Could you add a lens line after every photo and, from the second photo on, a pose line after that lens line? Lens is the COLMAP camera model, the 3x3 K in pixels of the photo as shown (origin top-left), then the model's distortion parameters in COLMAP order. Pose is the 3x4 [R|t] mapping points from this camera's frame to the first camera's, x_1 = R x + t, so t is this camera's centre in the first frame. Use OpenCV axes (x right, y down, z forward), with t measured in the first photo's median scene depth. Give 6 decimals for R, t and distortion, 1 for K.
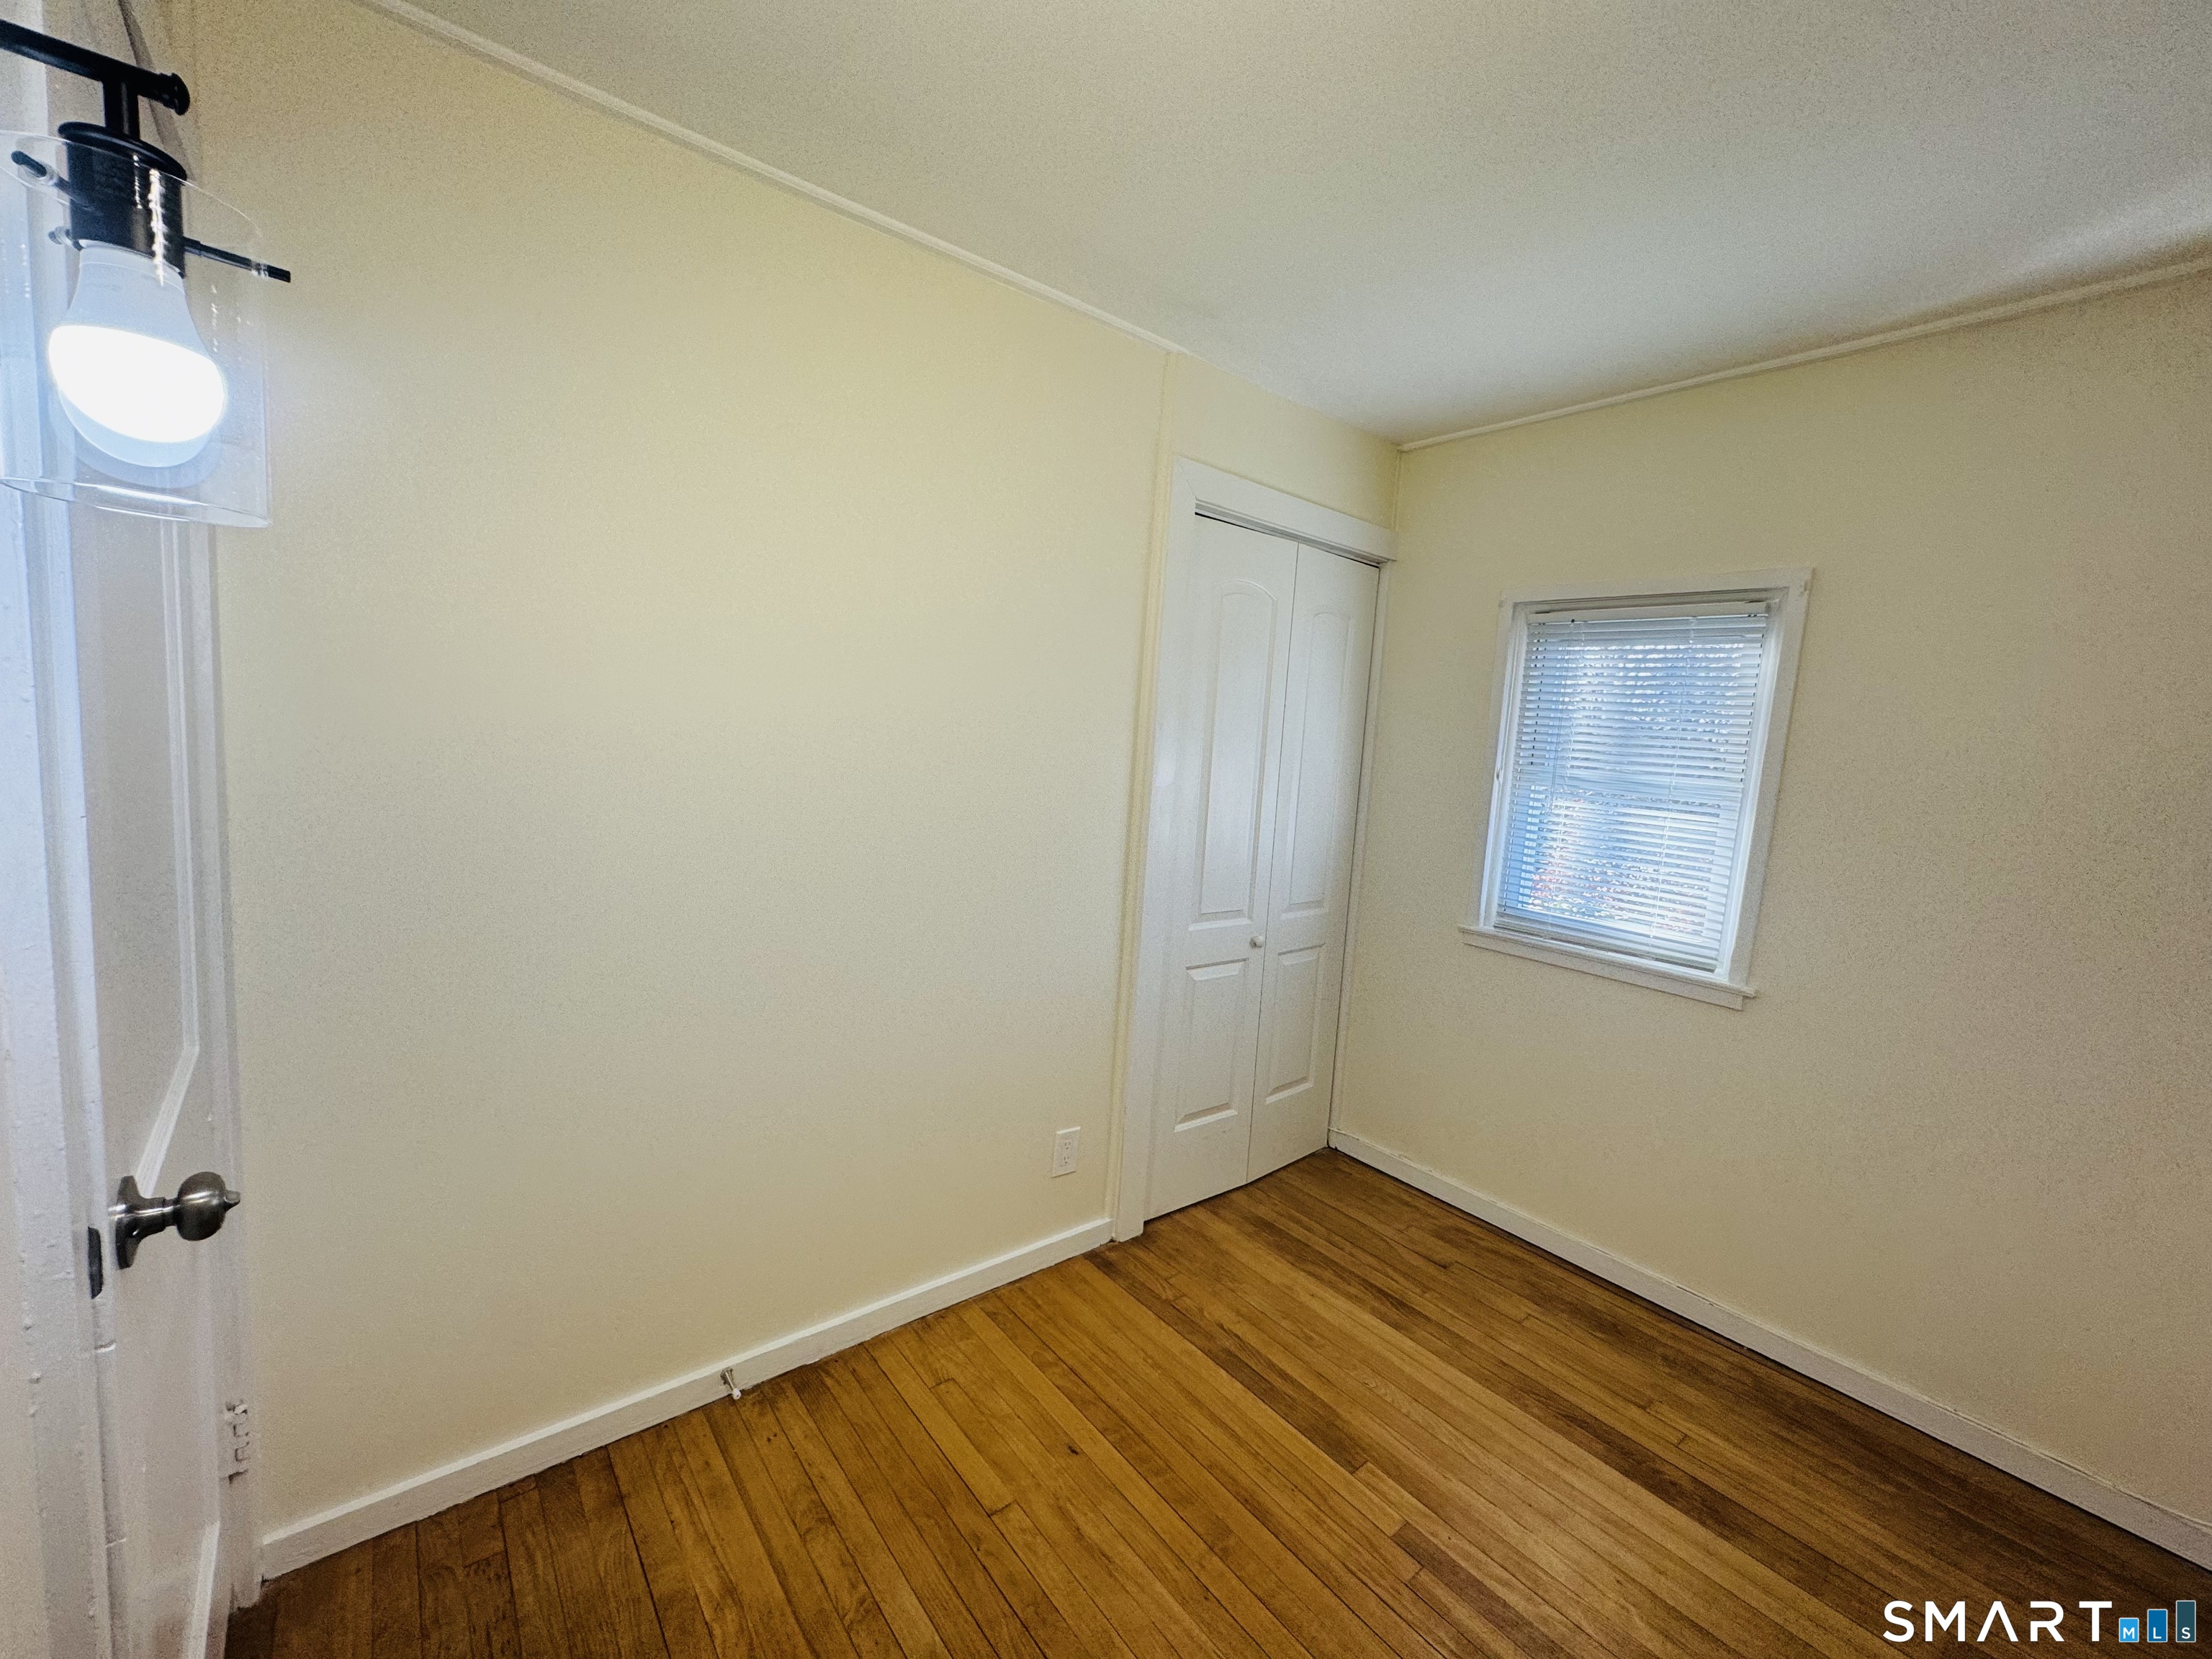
lens RADIAL K [[884.3, 0, 1103.7], [0, 884.3, 828.0], [0, 0, 1]] dist [-0.010928, 0.001126]
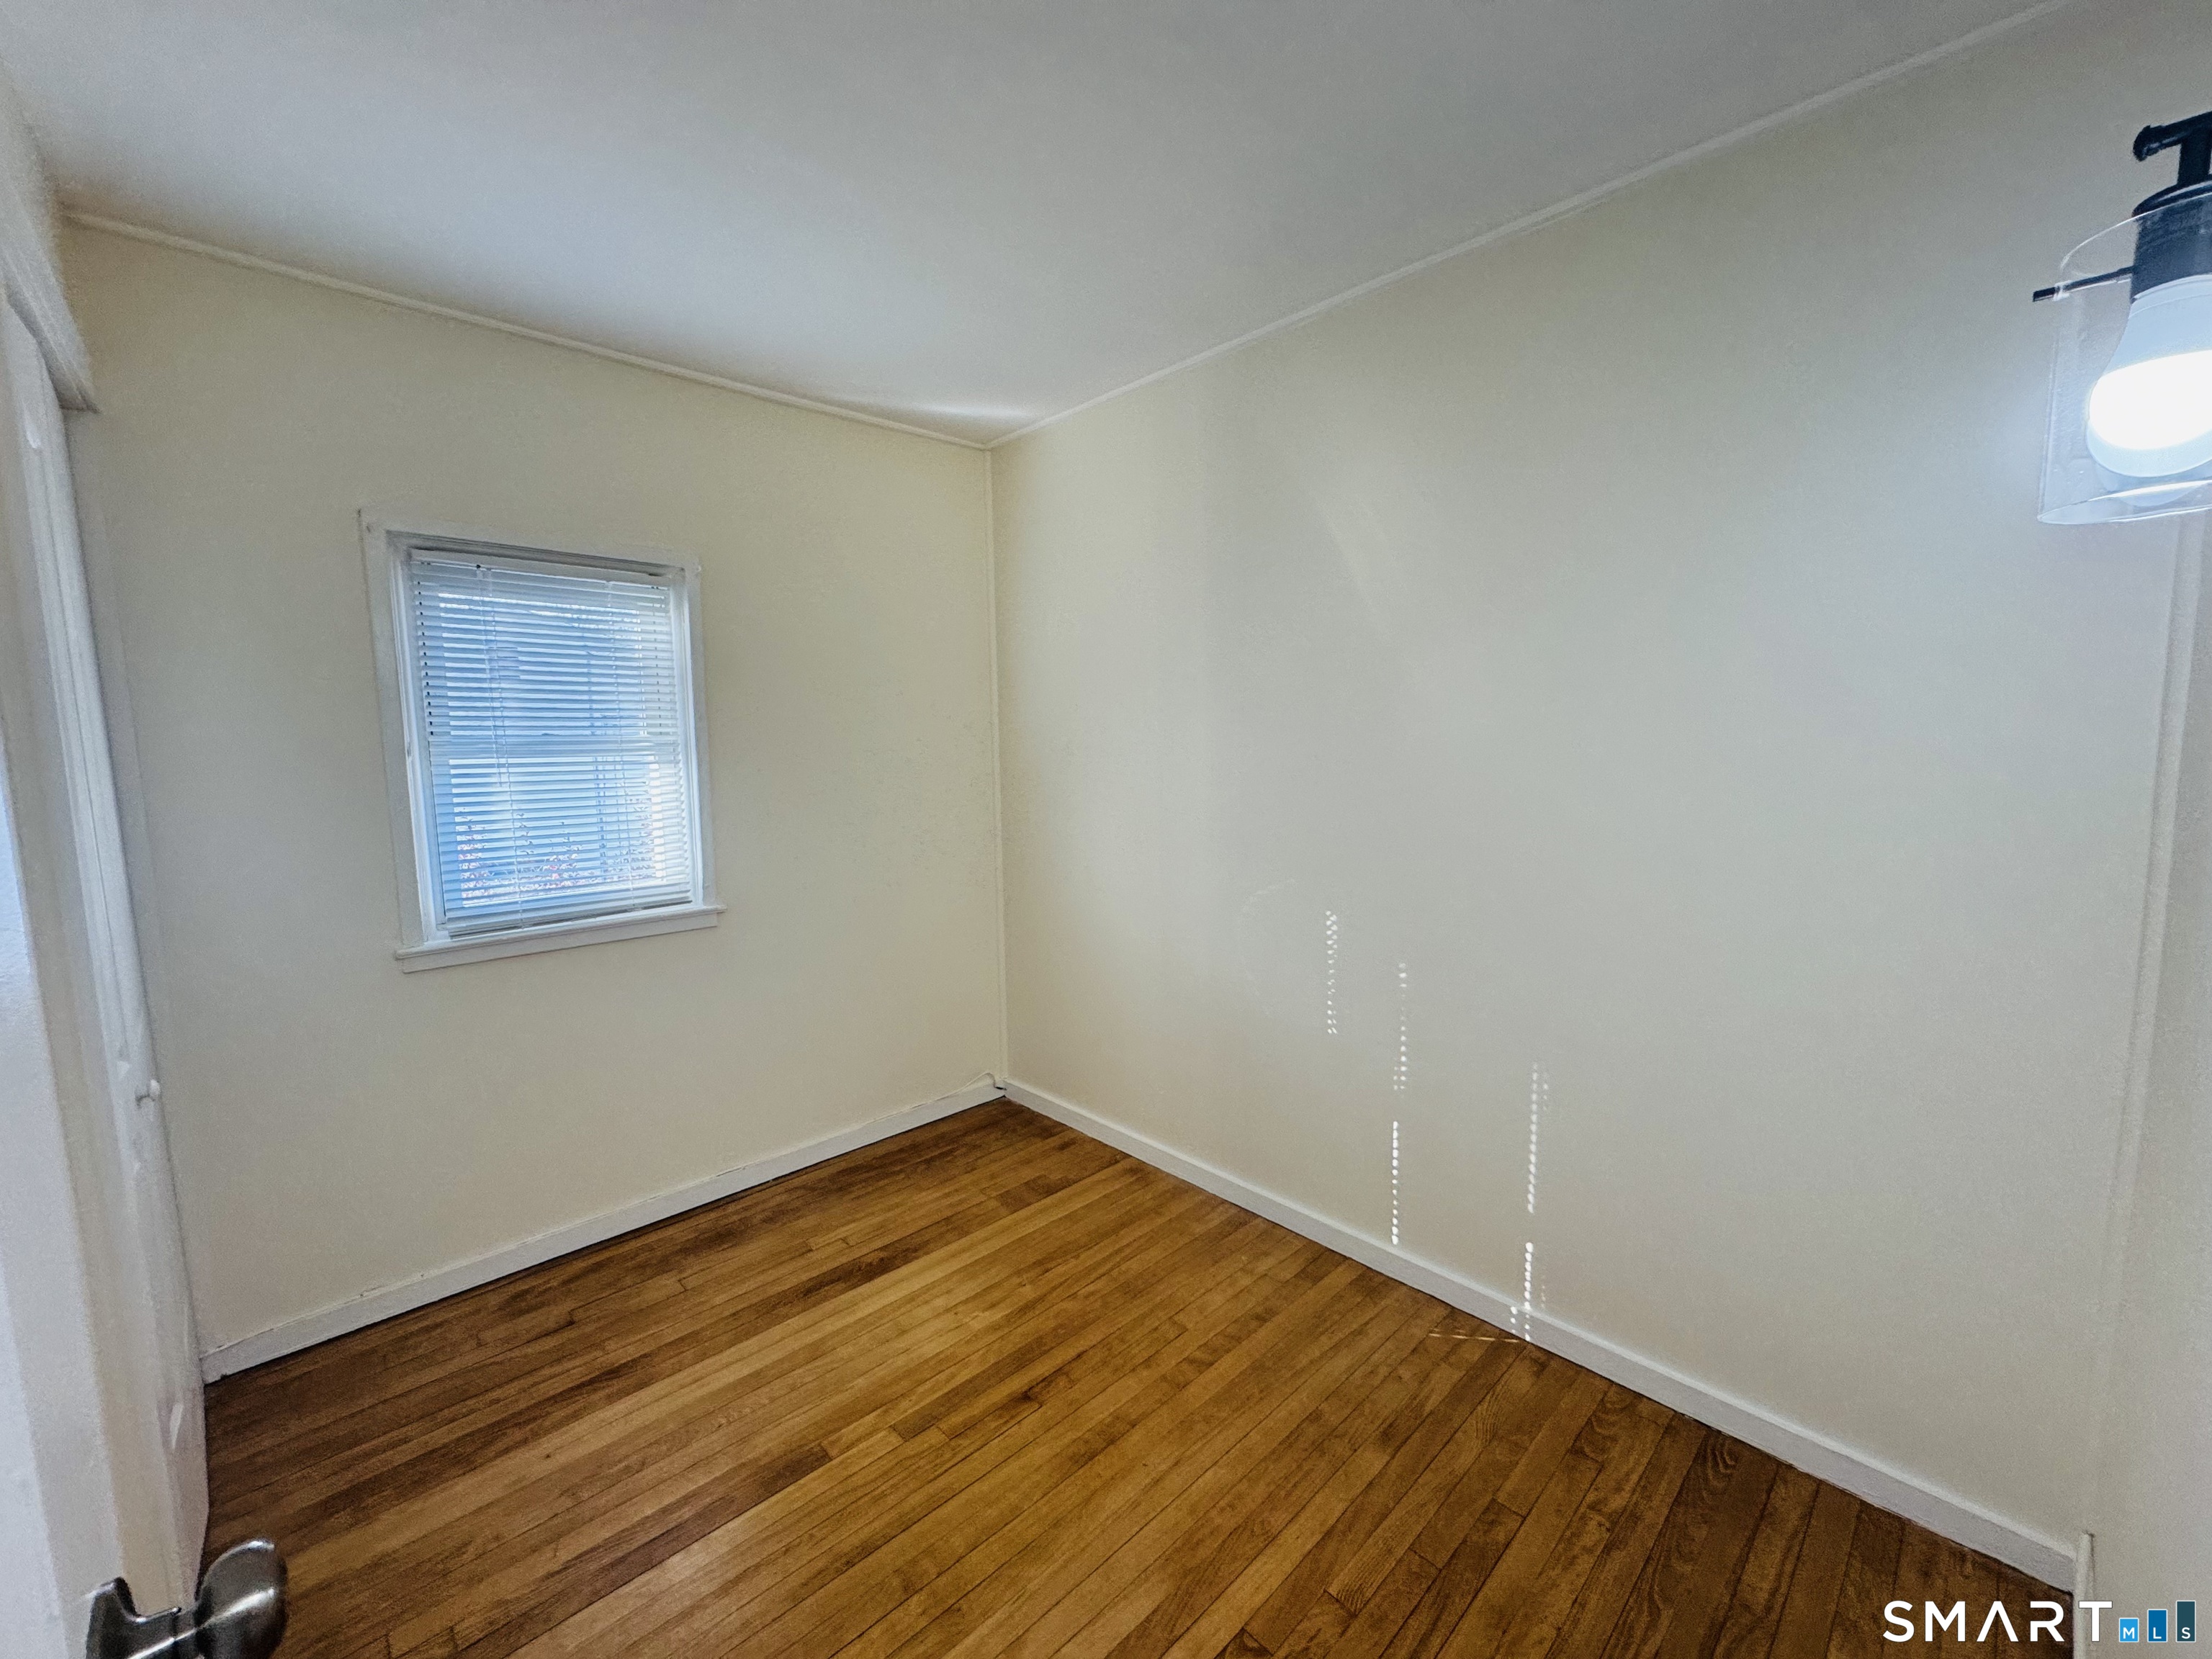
lens RADIAL K [[884.3, 0, 1103.7], [0, 884.3, 828.0], [0, 0, 1]] dist [-0.010928, 0.001126]
pose [[-0.087702, -0.165122, 0.982366, -0.467533], [0.116921, 0.977643, 0.174767, -0.068969], [-0.989261, 0.130187, -0.066435, 0.536902]]
